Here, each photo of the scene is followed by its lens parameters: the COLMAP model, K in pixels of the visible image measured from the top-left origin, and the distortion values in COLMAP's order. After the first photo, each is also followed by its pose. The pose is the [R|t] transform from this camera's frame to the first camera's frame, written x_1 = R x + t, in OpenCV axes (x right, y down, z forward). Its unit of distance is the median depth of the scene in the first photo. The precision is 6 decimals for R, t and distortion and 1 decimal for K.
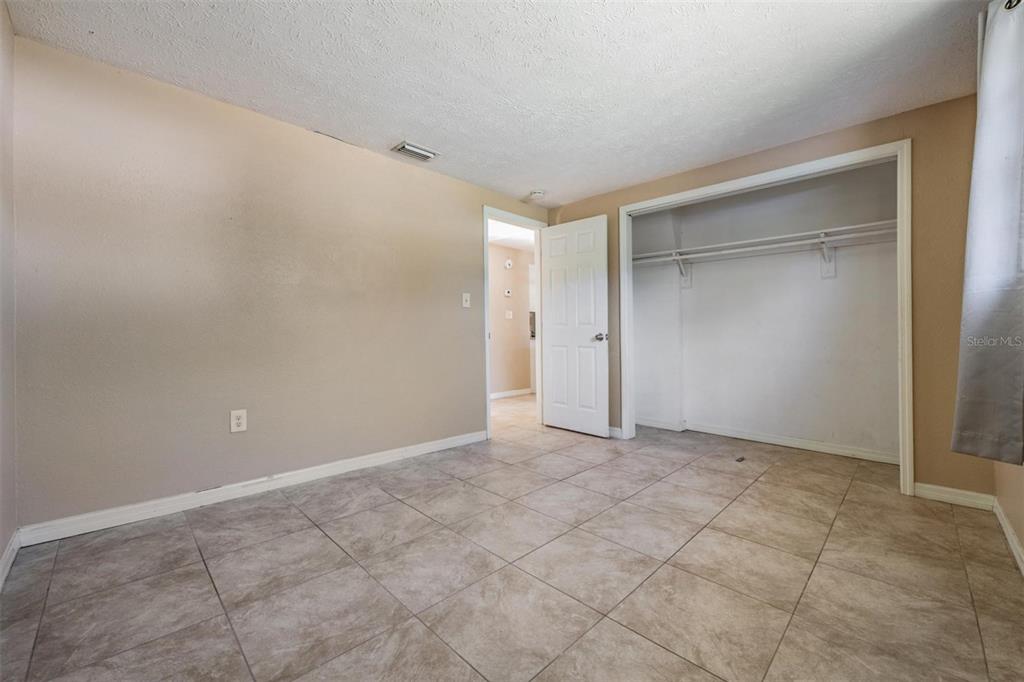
lens RADIAL K [[402.2, 0, 511.9], [0, 402.2, 338.1], [0, 0, 1]] dist [-0.003374, -0.001362]
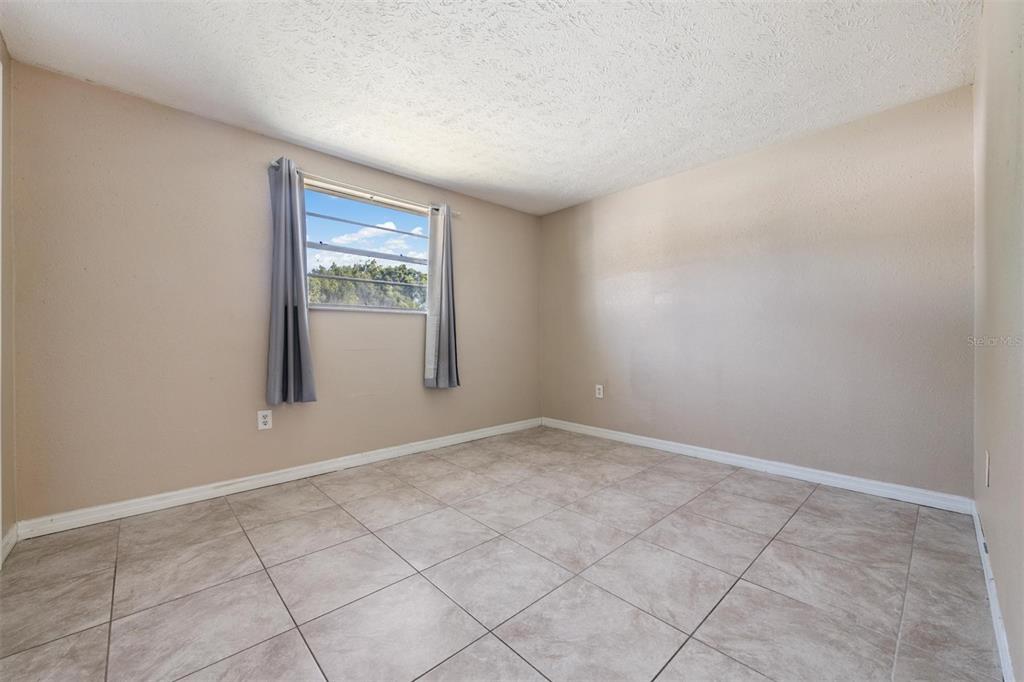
lens RADIAL K [[402.2, 0, 512.0], [0, 402.2, 339.9], [0, 0, 1]] dist [-0.003374, -0.001362]
pose [[-0.999473, 0.001696, 0.032418, 0.103414], [0.001993, 0.999956, 0.009127, -0.015379], [-0.032401, 0.009187, -0.999433, 1.999235]]
